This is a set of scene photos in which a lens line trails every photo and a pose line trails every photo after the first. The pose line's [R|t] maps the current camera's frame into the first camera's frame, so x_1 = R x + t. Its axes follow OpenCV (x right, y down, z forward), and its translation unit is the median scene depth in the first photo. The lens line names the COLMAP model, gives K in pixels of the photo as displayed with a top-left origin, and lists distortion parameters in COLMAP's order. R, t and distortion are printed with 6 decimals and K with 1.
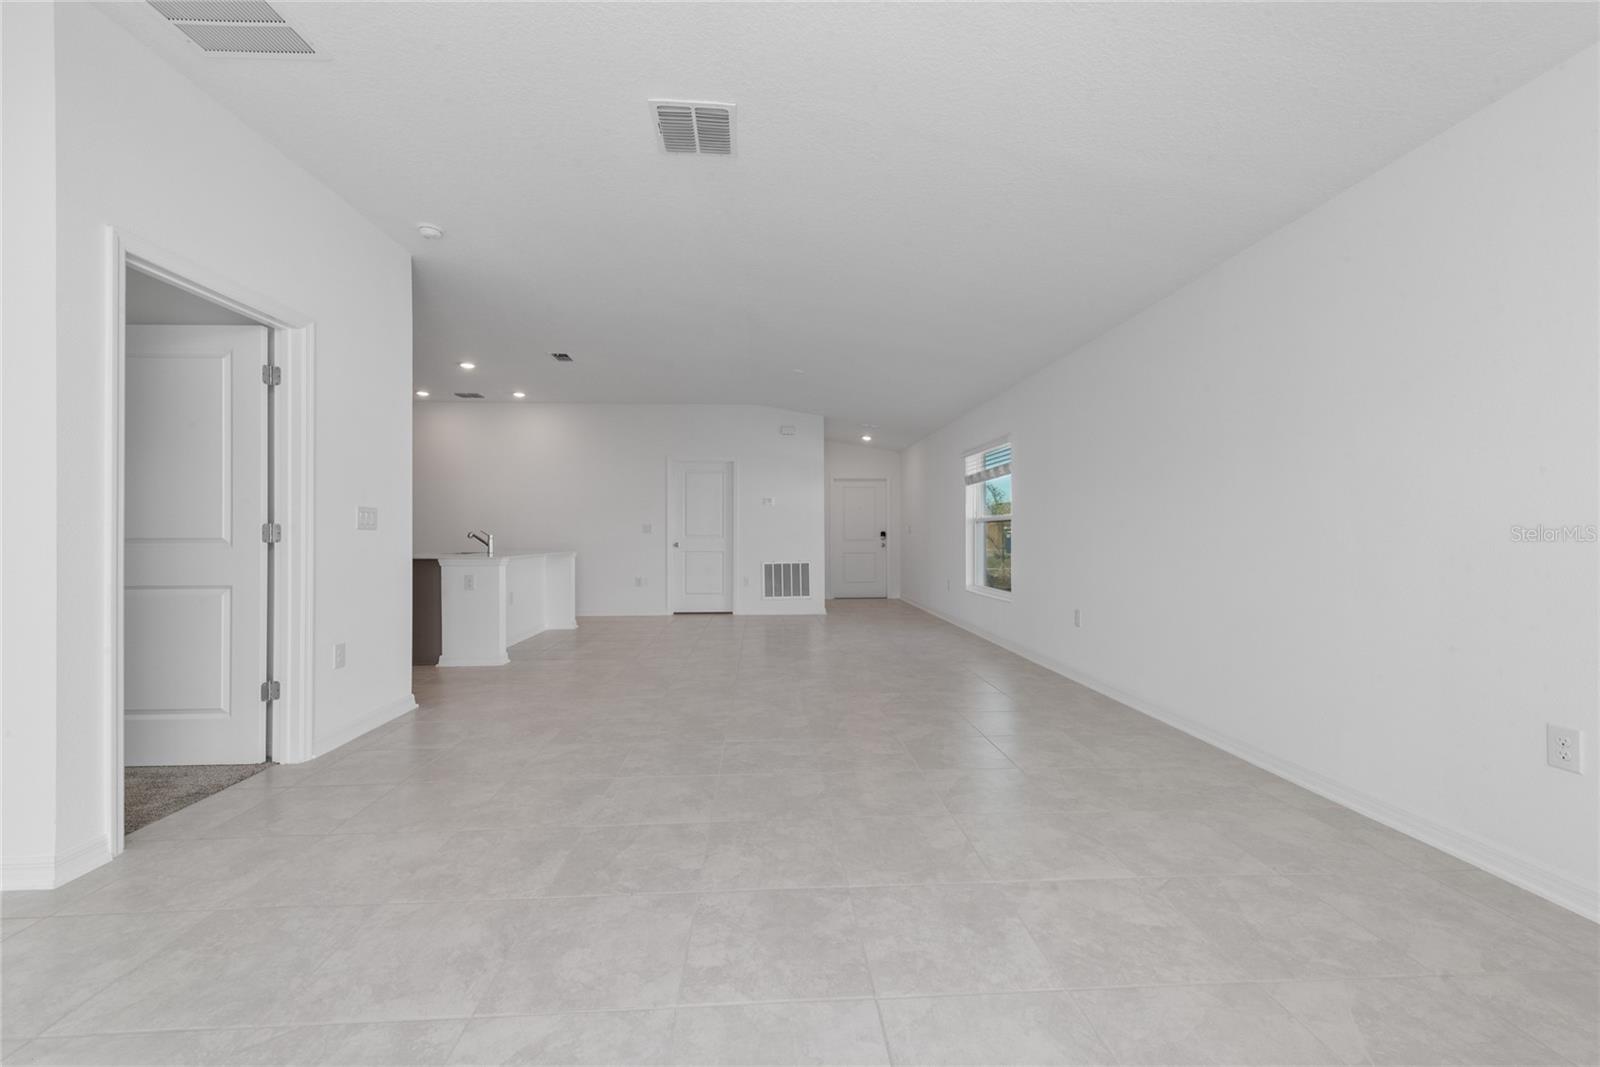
lens RADIAL K [[626.2, 0, 800.4], [0, 626.2, 536.9], [0, 0, 1]] dist [0.007672, -0.001012]
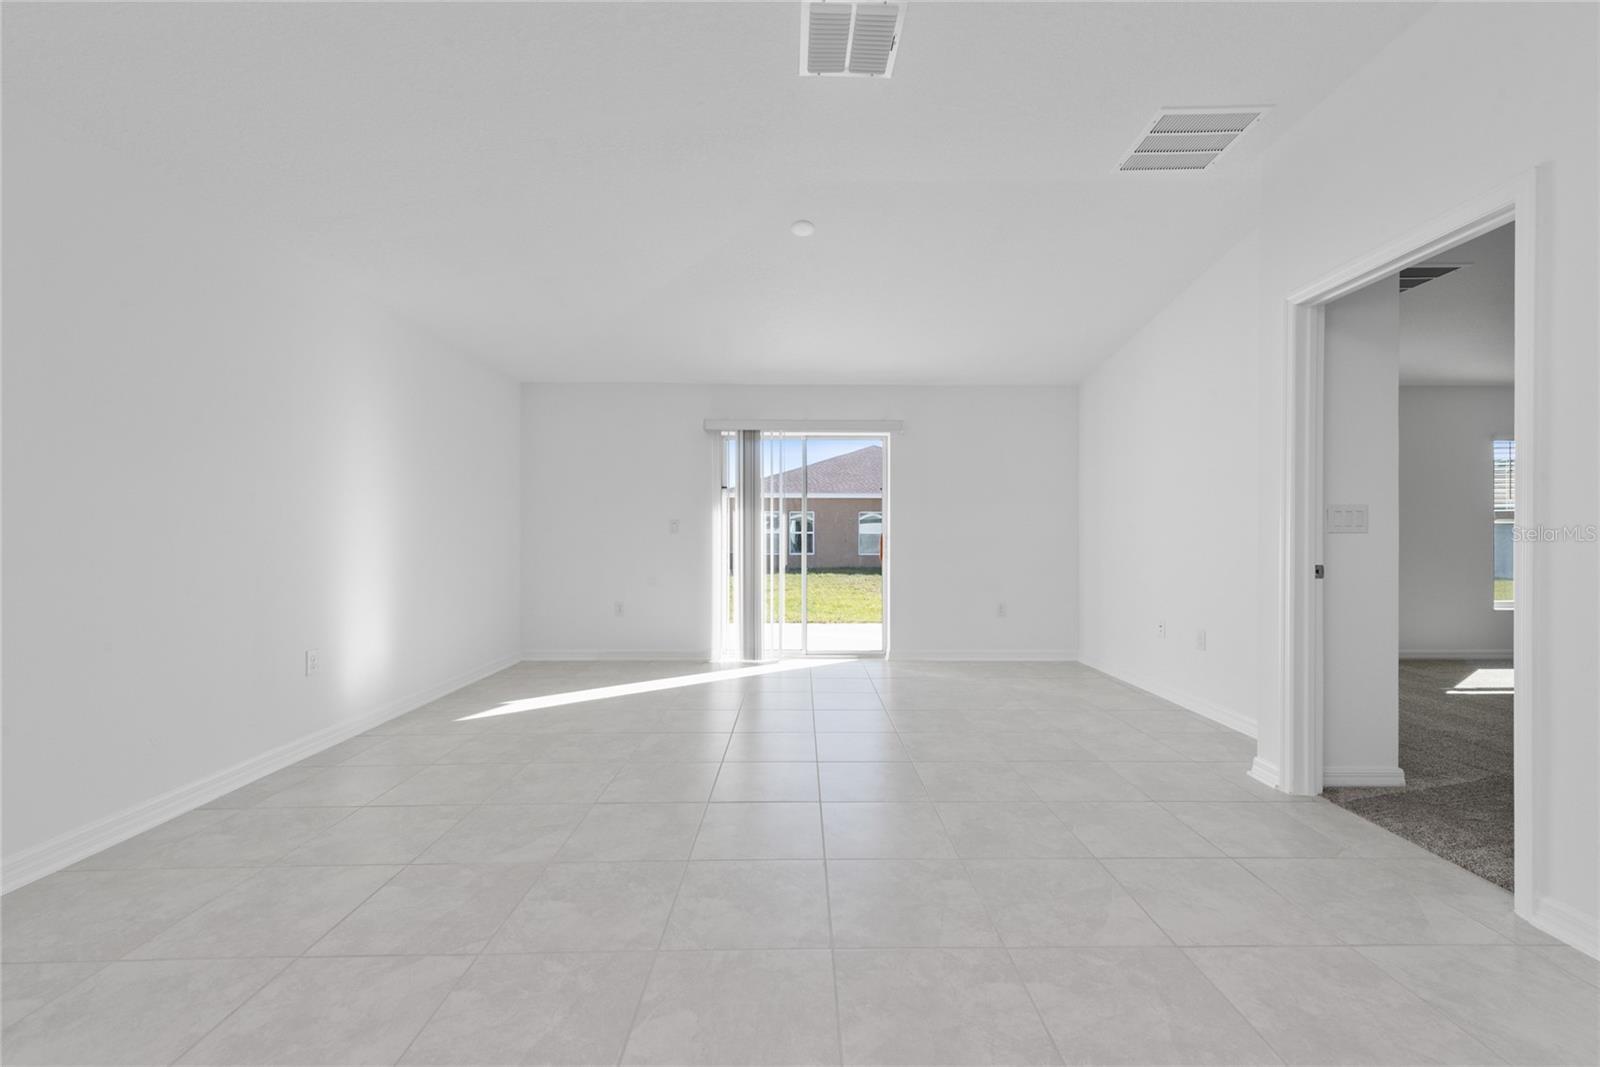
lens RADIAL K [[626.2, 0, 808.7], [0, 626.2, 533.3], [0, 0, 1]] dist [0.007672, -0.001012]
pose [[-0.998338, 0.000853, 0.057629, -0.165786], [0.000786, 0.999999, -0.001191, -0.008187], [-0.057630, -0.001144, -0.998337, 1.882927]]
